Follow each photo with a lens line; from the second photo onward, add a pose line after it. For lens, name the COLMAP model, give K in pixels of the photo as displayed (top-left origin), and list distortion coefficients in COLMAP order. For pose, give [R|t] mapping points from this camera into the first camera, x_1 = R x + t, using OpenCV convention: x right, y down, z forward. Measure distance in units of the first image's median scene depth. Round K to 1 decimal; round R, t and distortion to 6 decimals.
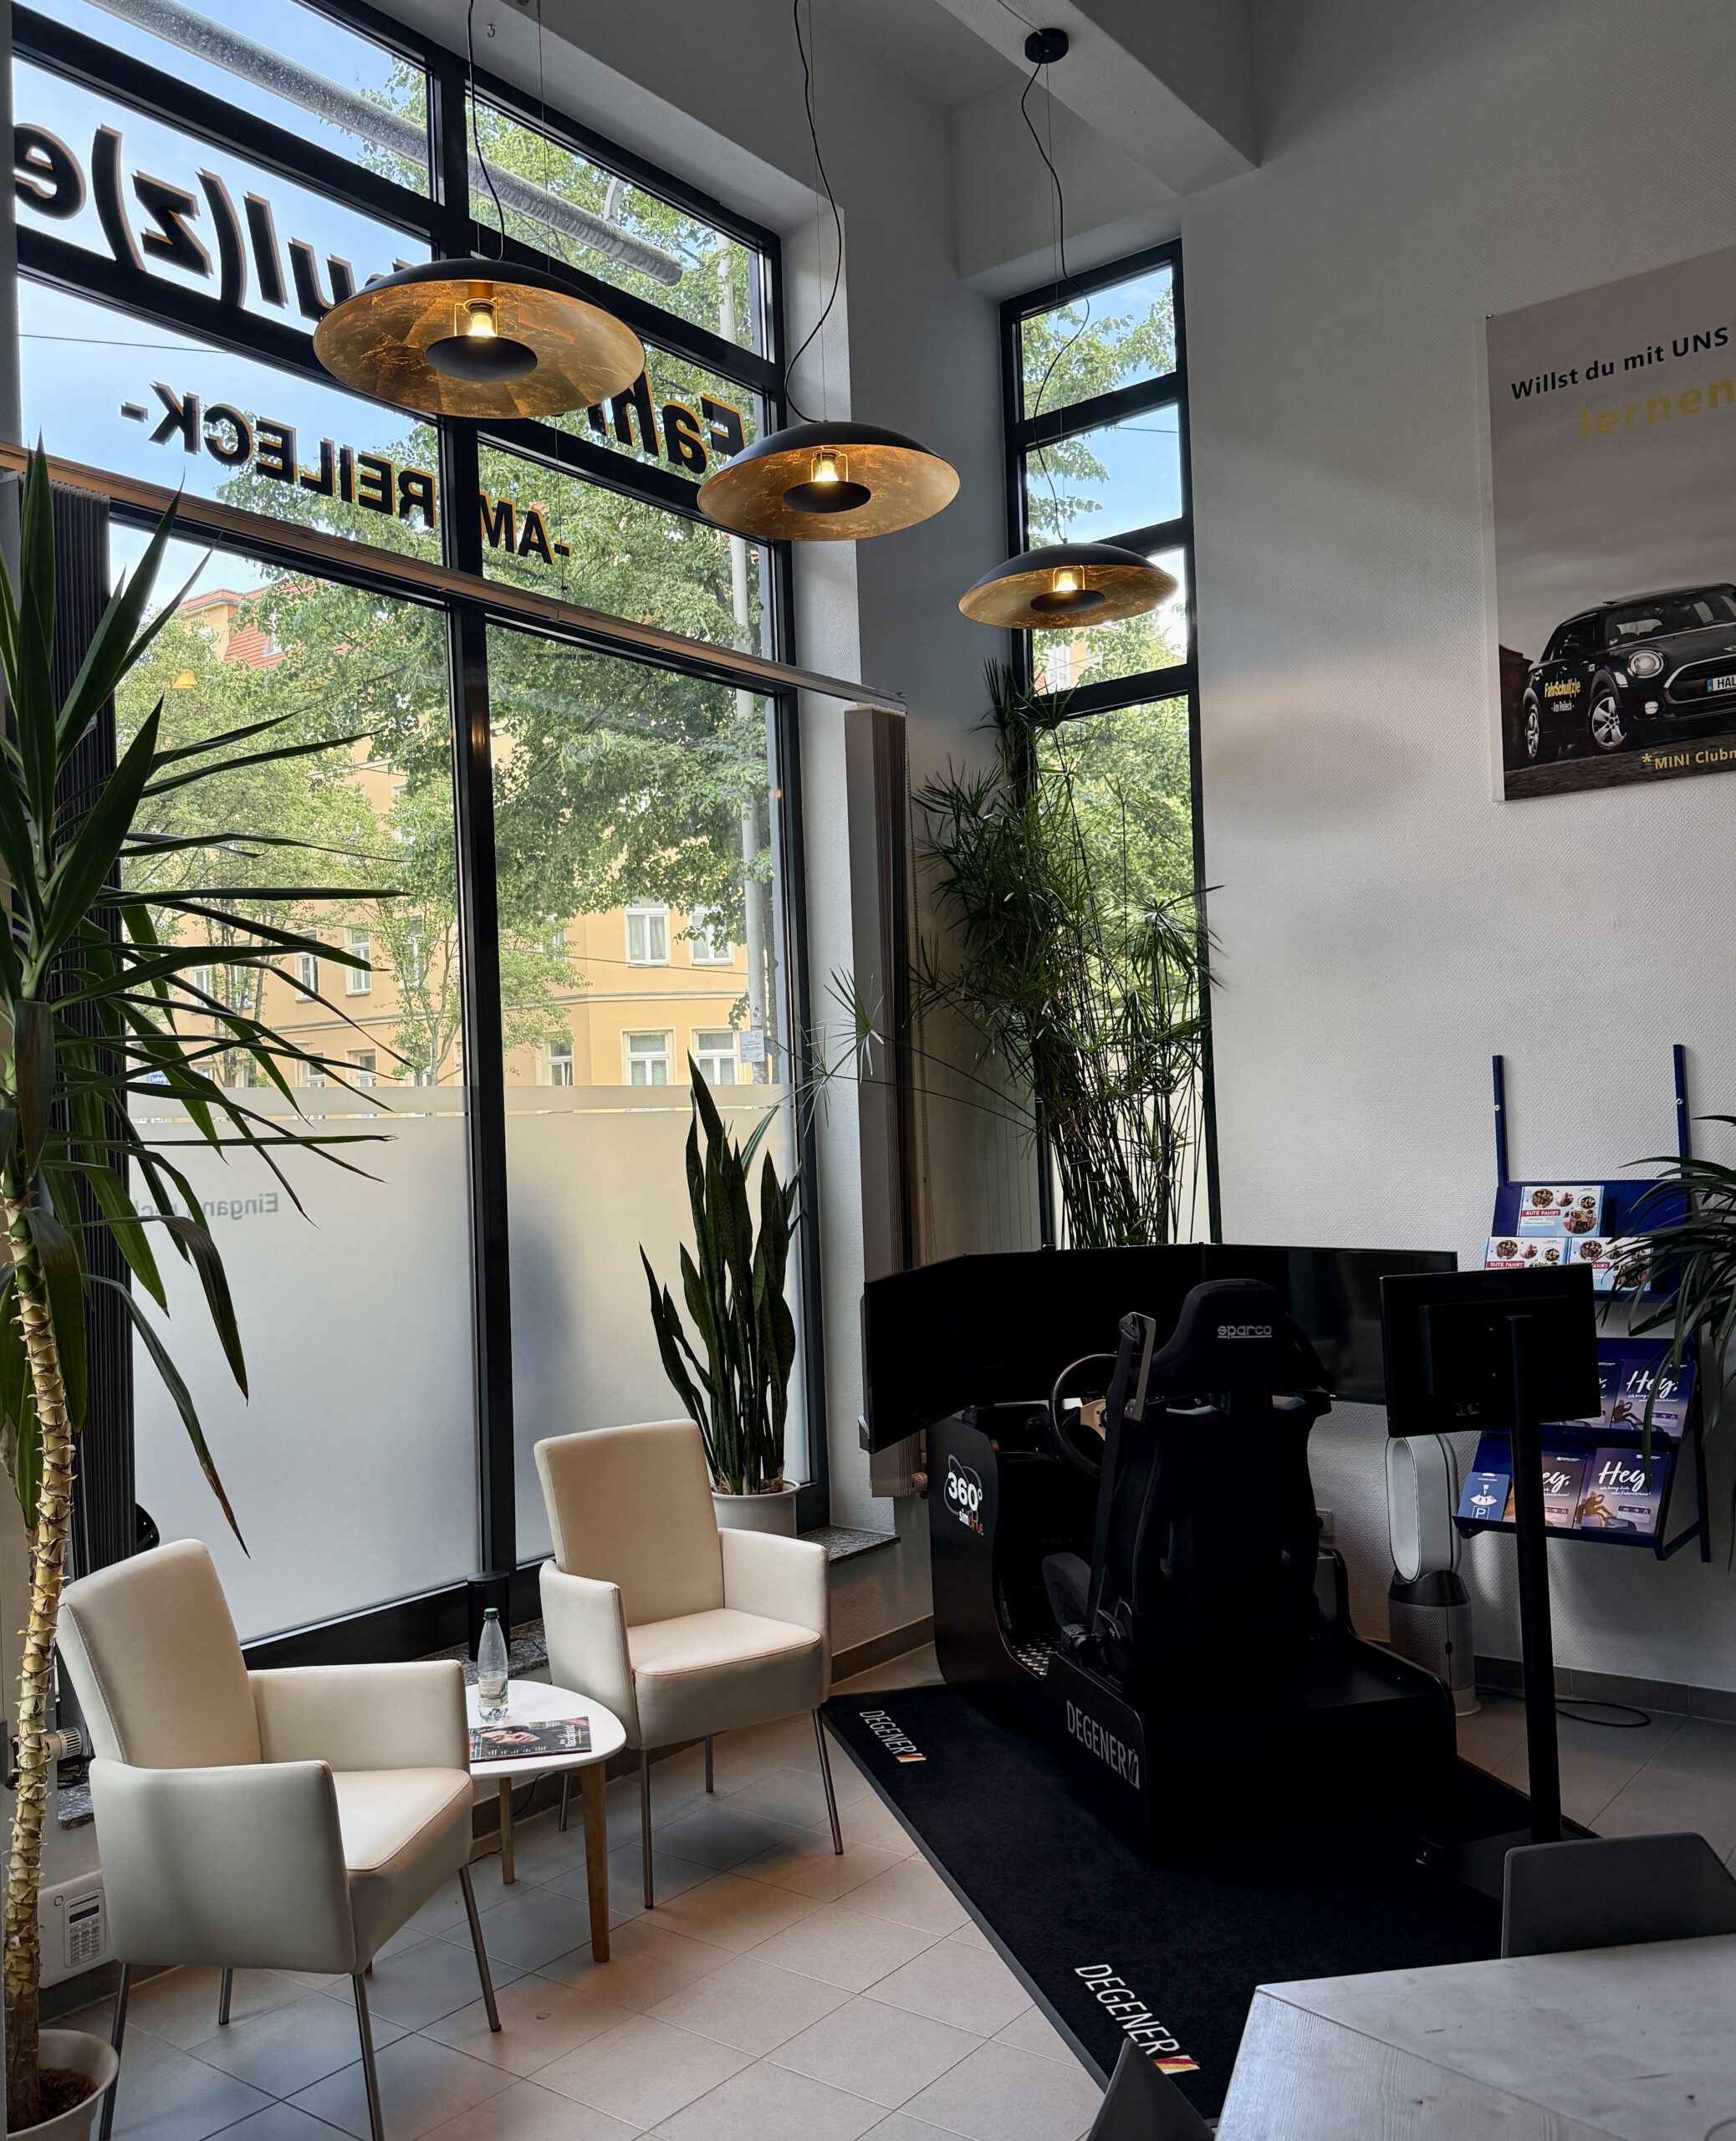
lens RADIAL K [[1872.9, 0, 792.0], [0, 1872.9, 1046.7], [0, 0, 1]] dist [0.156803, -0.295222]
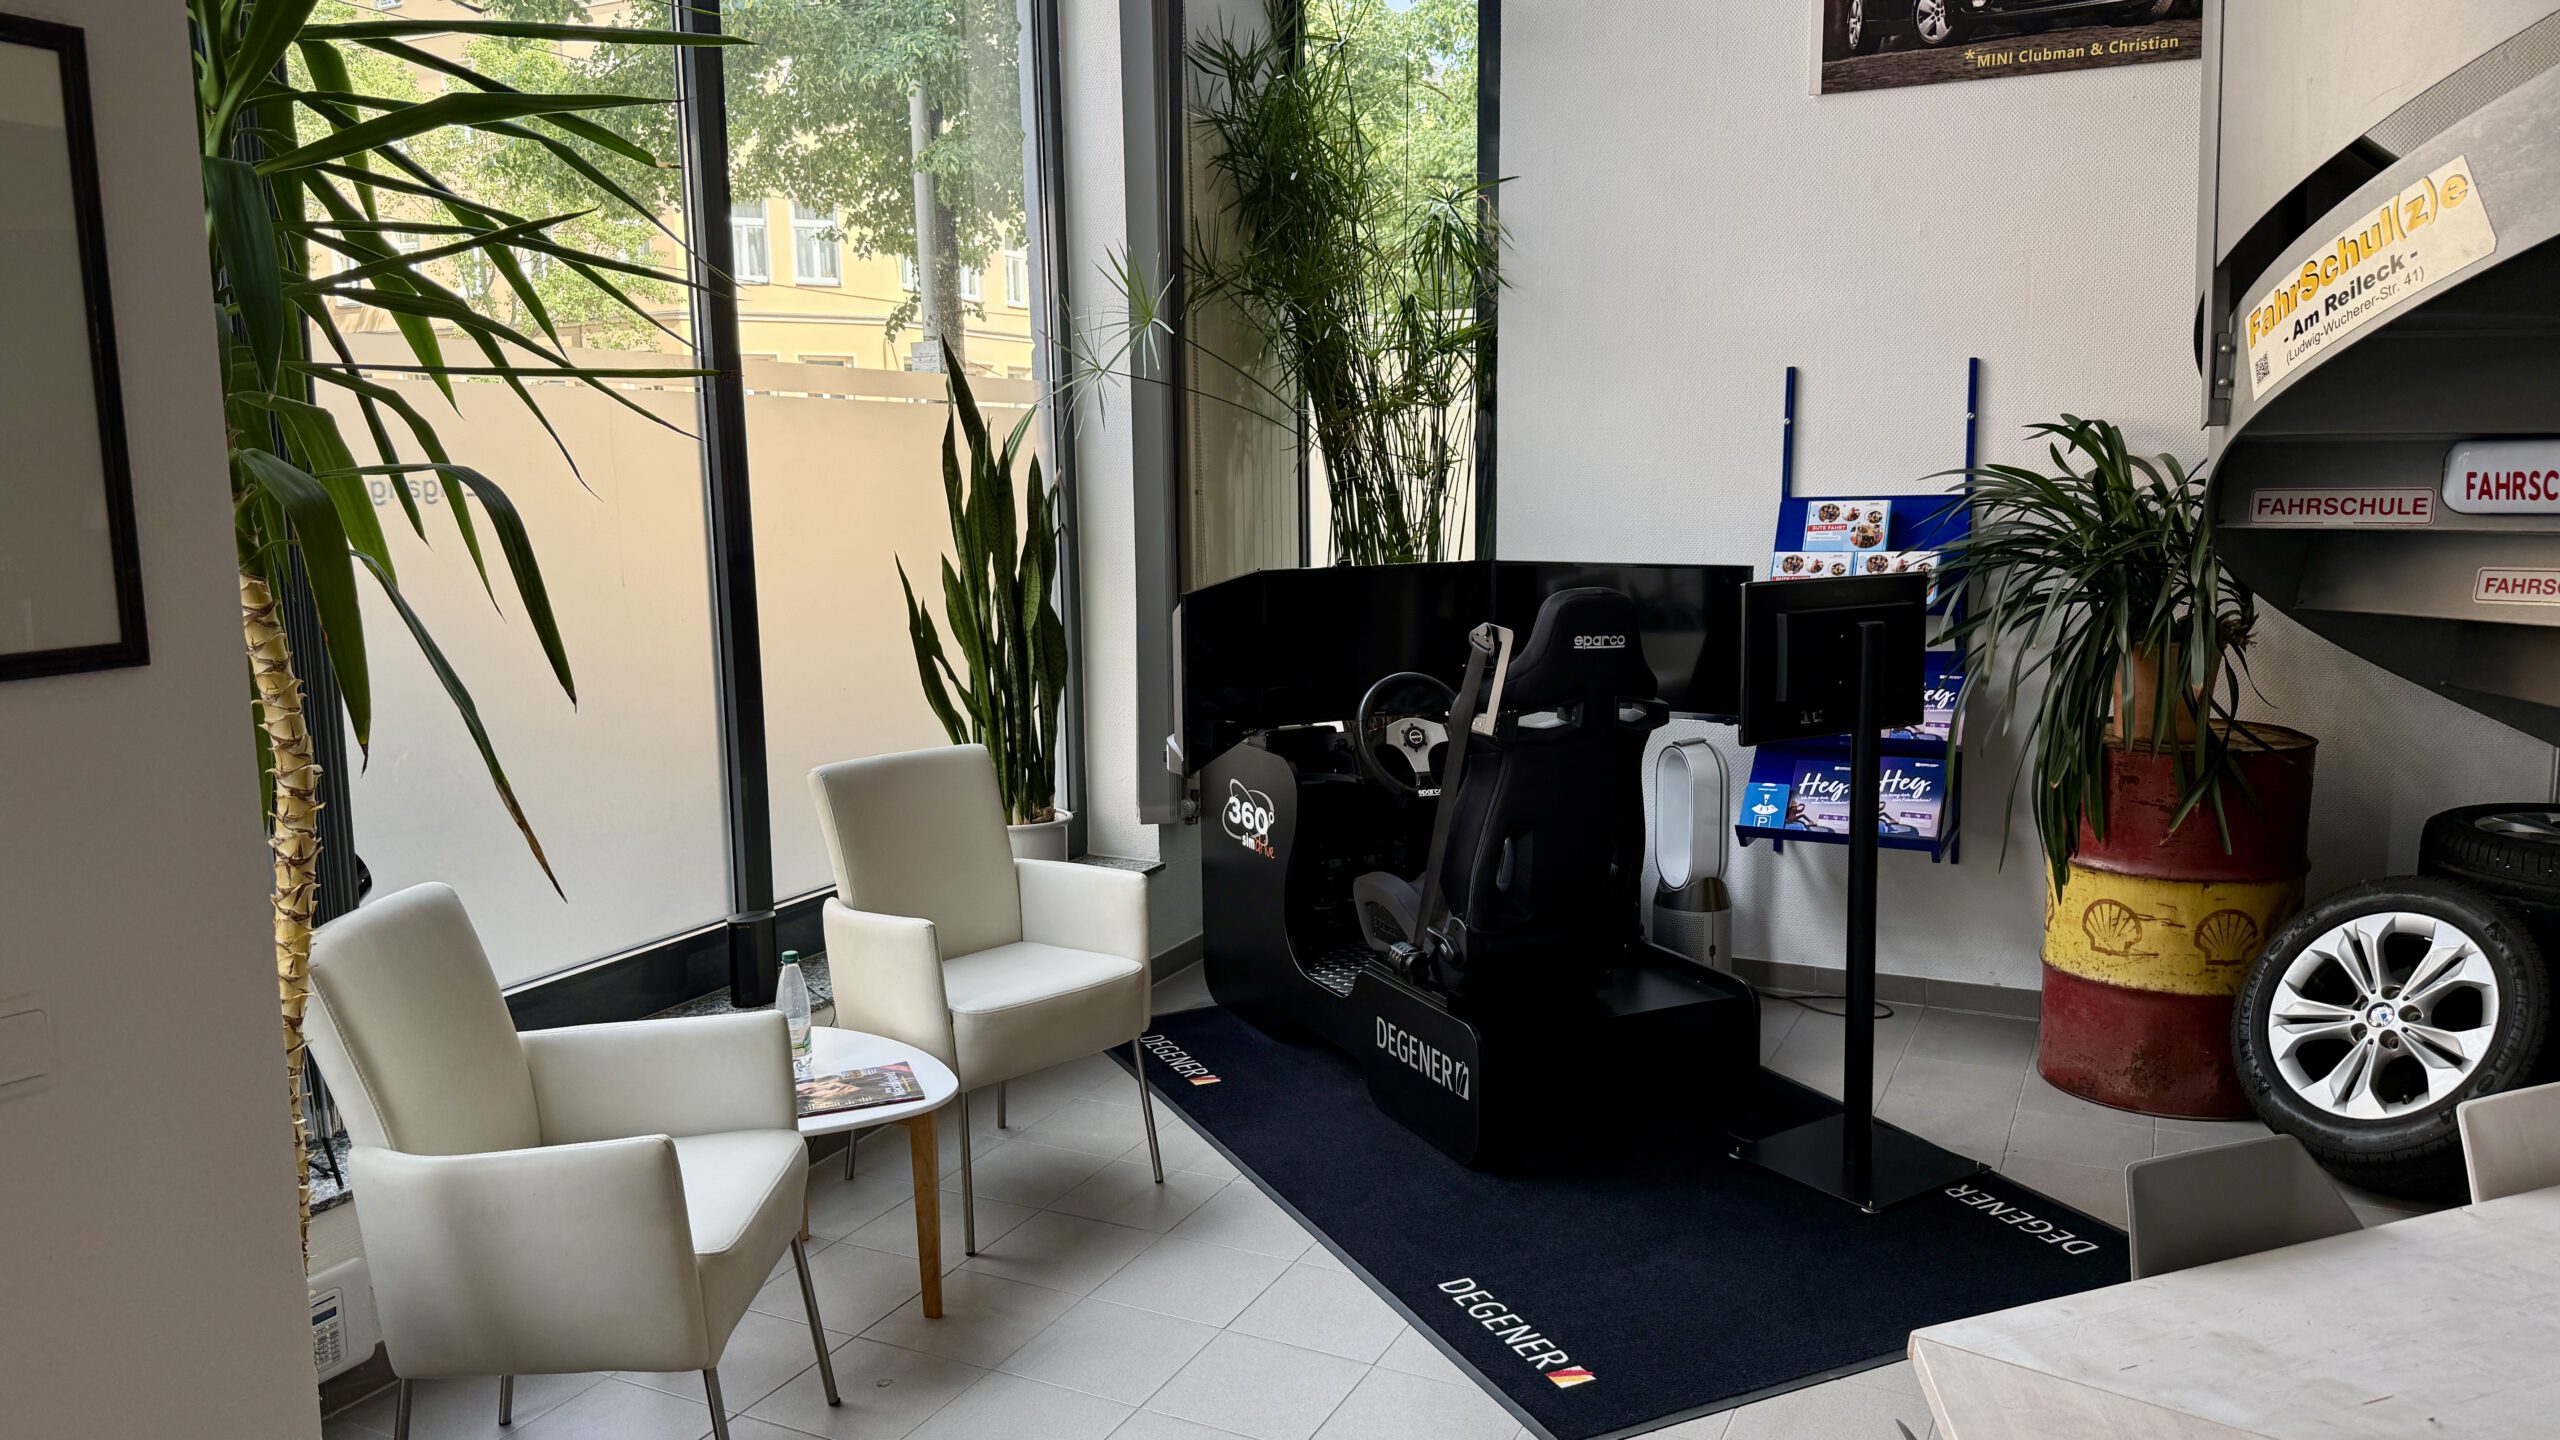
lens RADIAL K [[1754.8, 0, 1201.6], [0, 1754.8, 718.9], [0, 0, 1]] dist [0.146132, -0.280603]
pose [[0.974783, -0.006800, 0.223052, -0.138362], [-0.030767, 0.985894, 0.164516, 0.044544], [-0.221025, -0.167230, 0.960824, 0.170270]]
